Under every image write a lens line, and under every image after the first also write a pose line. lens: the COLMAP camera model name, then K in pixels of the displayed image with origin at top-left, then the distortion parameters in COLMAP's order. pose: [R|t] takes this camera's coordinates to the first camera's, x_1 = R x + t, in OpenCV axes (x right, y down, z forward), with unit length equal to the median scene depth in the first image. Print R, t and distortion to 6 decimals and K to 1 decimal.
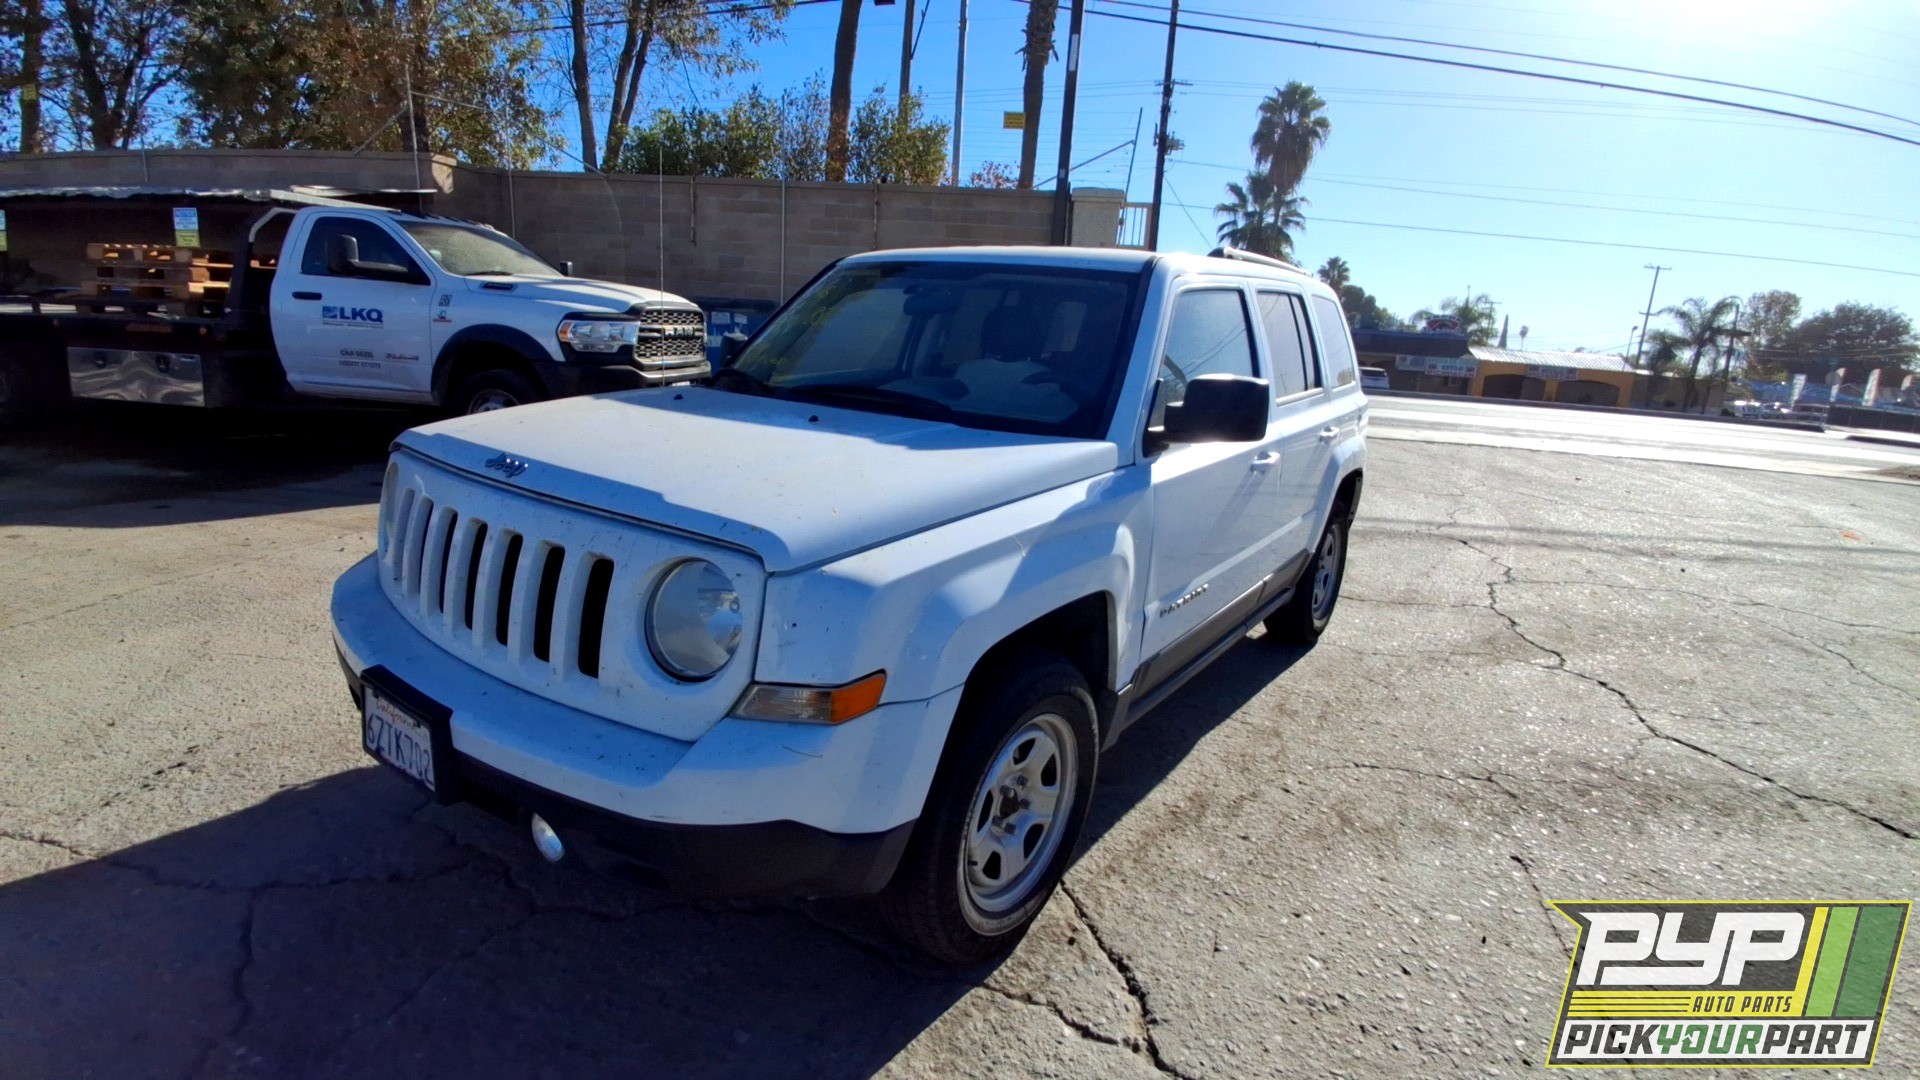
lens RADIAL K [[889.8, 0, 959.1], [0, 889.8, 527.1], [0, 0, 1]] dist [-0.028270, -0.010929]
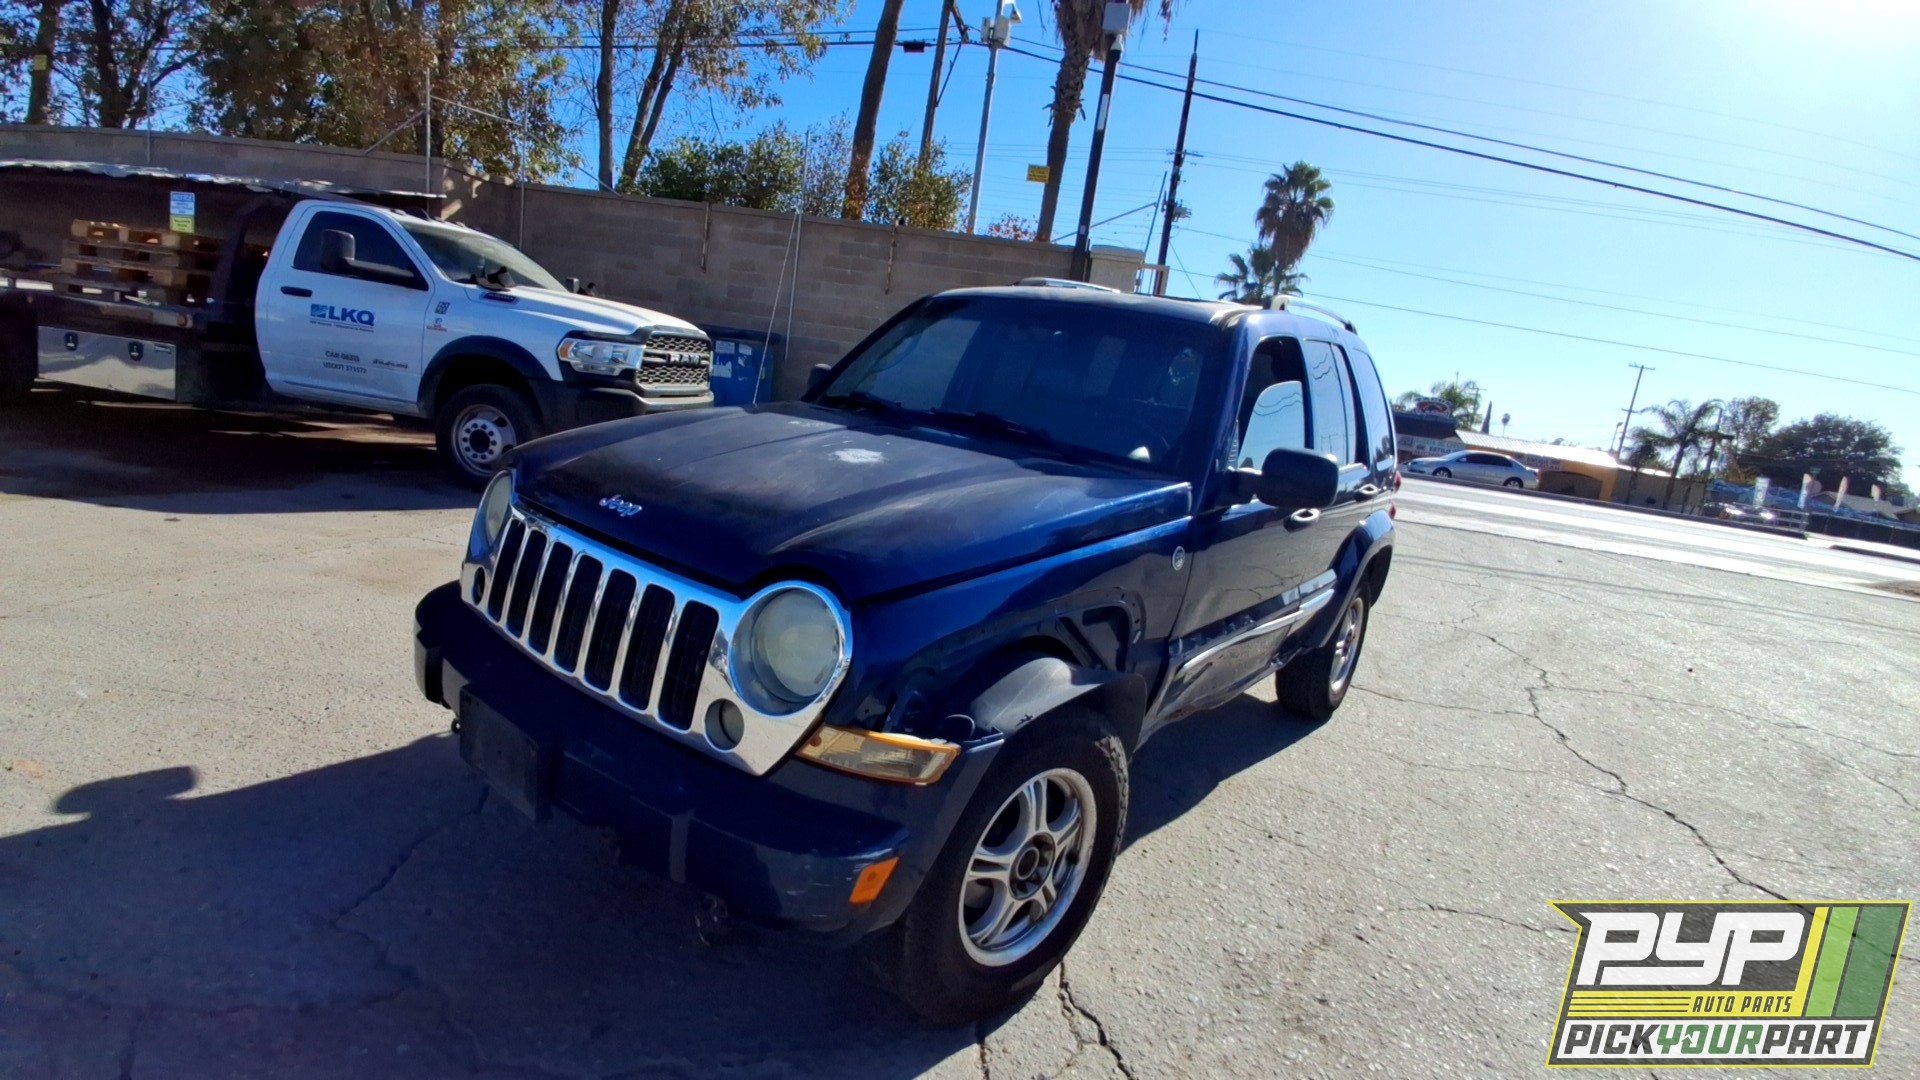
lens RADIAL K [[889.8, 0, 957.8], [0, 889.8, 524.4], [0, 0, 1]] dist [-0.028270, -0.010929]
pose [[0.997215, 0.072717, 0.016573, -0.014132], [-0.071721, 0.995943, -0.054347, -0.006564], [-0.020458, 0.053007, 0.998385, 0.026014]]
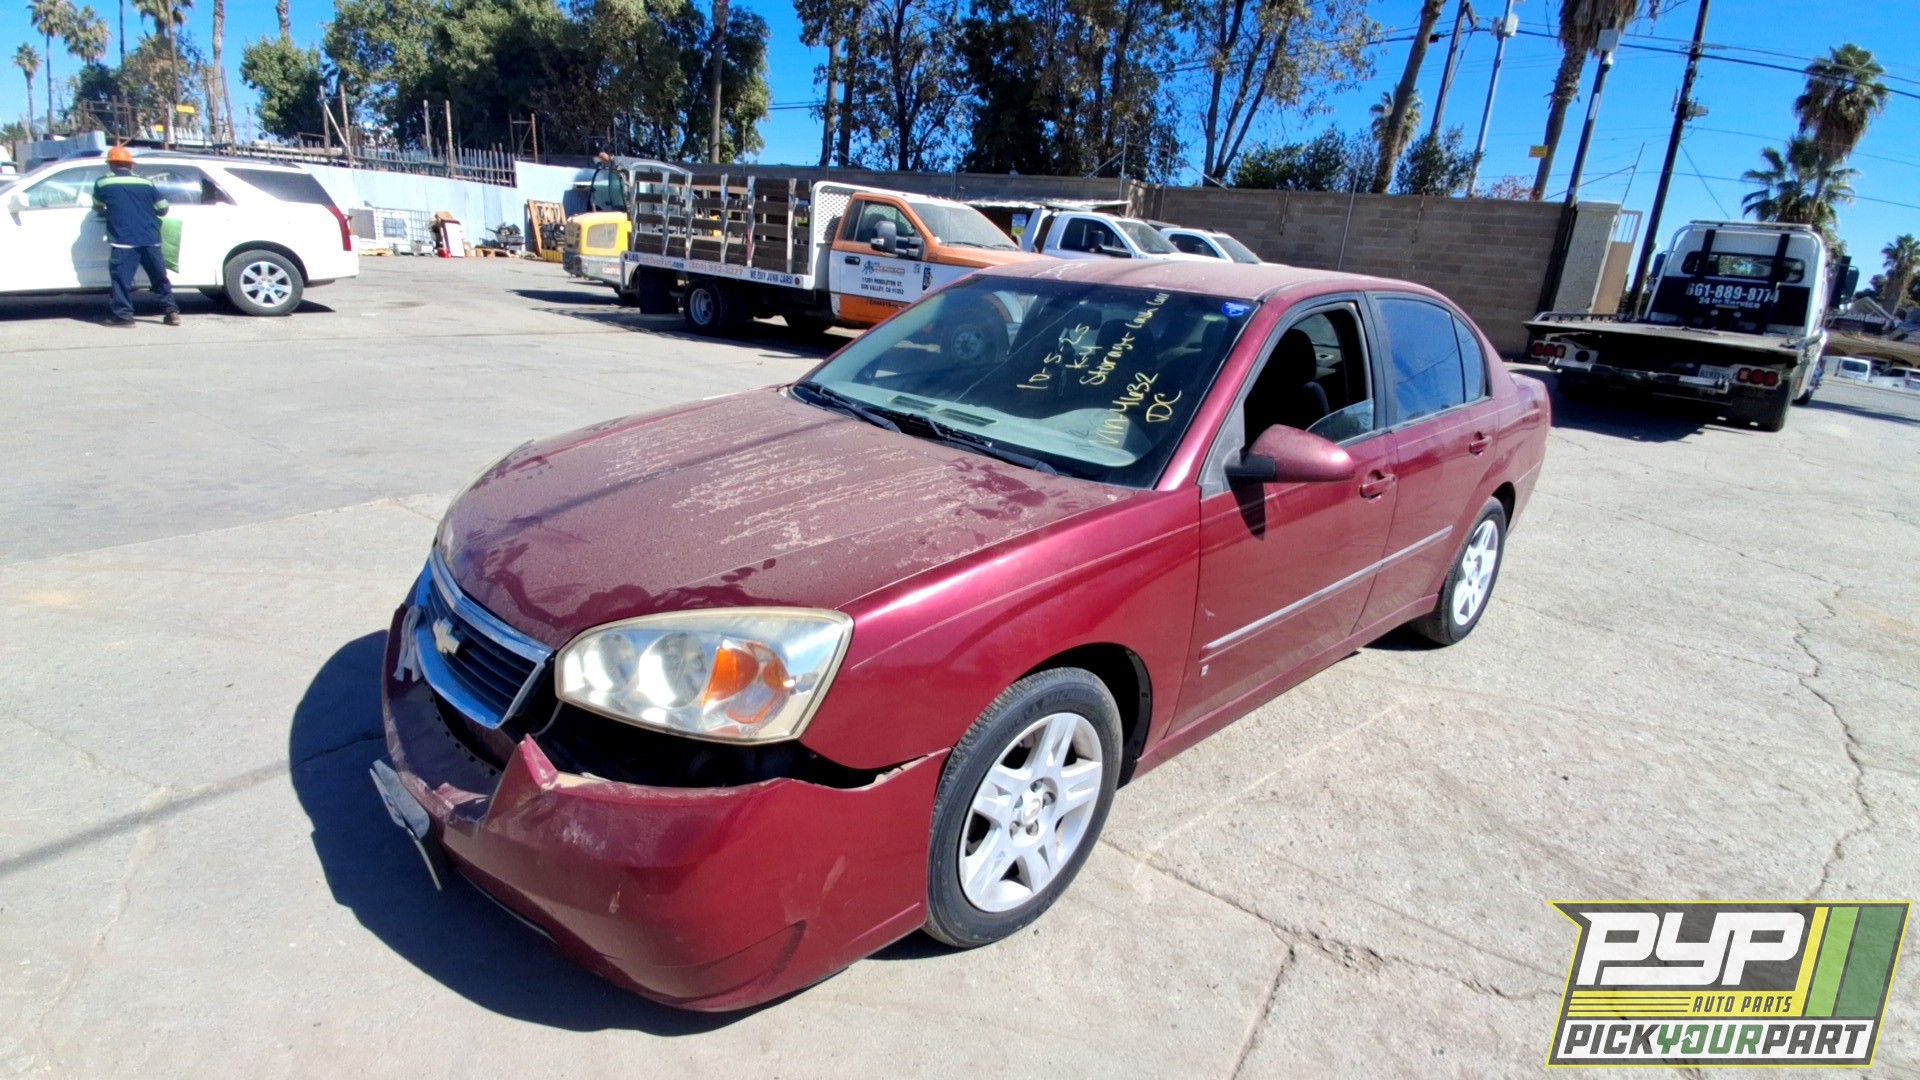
lens RADIAL K [[897.6, 0, 955.5], [0, 897.6, 535.9], [0, 0, 1]] dist [-0.041676, -0.009906]
pose [[0.899703, 0.136677, -0.414552, -0.103326], [-0.115612, 0.990411, 0.075624, 0.132564], [0.420913, -0.020112, 0.906878, -0.598198]]
